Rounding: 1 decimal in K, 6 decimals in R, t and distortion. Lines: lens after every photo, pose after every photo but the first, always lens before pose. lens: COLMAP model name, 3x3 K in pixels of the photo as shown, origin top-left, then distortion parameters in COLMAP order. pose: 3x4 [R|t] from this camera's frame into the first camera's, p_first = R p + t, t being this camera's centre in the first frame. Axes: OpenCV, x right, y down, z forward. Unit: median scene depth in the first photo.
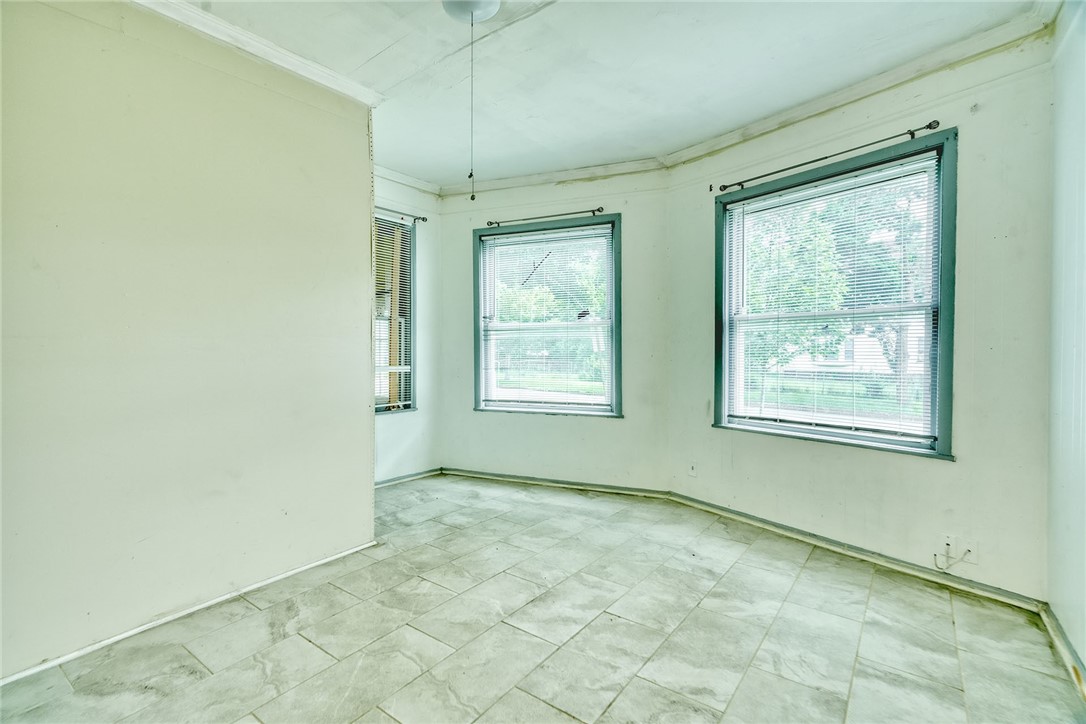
lens RADIAL K [[494.7, 0, 538.9], [0, 494.7, 360.0], [0, 0, 1]] dist [-0.002211, 0.001620]
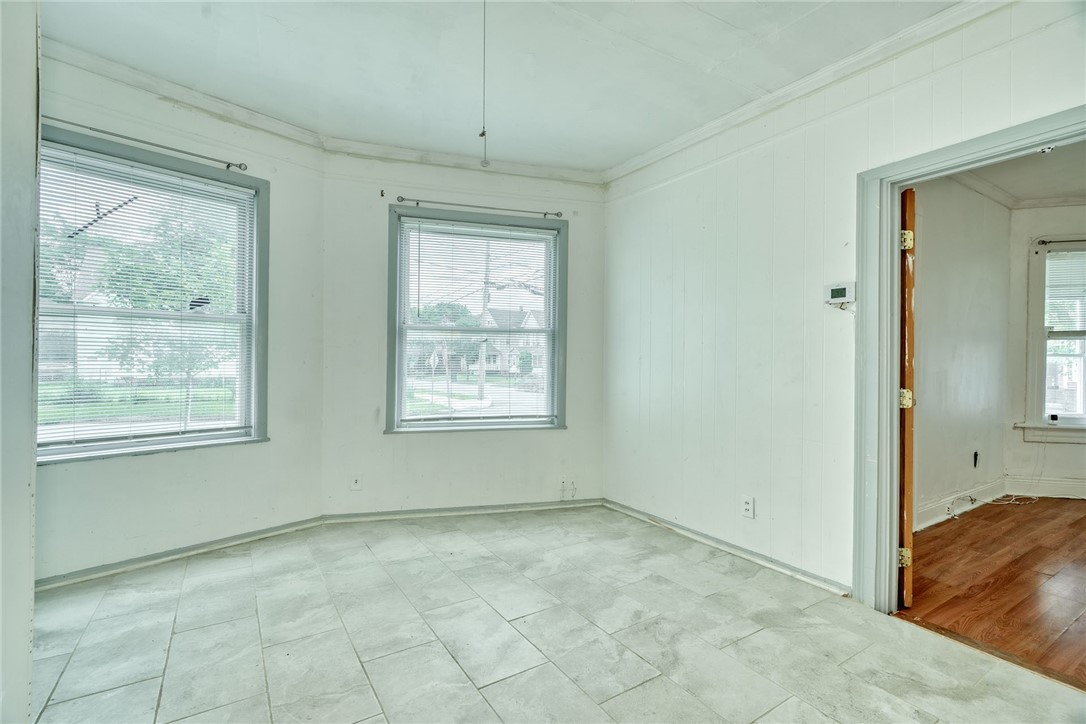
lens RADIAL K [[494.7, 0, 538.9], [0, 494.7, 360.0], [0, 0, 1]] dist [-0.002211, 0.001620]
pose [[0.344828, 0.004627, 0.938654, -0.525482], [0.004720, 0.999967, -0.006663, -0.005471], [-0.938654, 0.006728, 0.344795, 0.403587]]
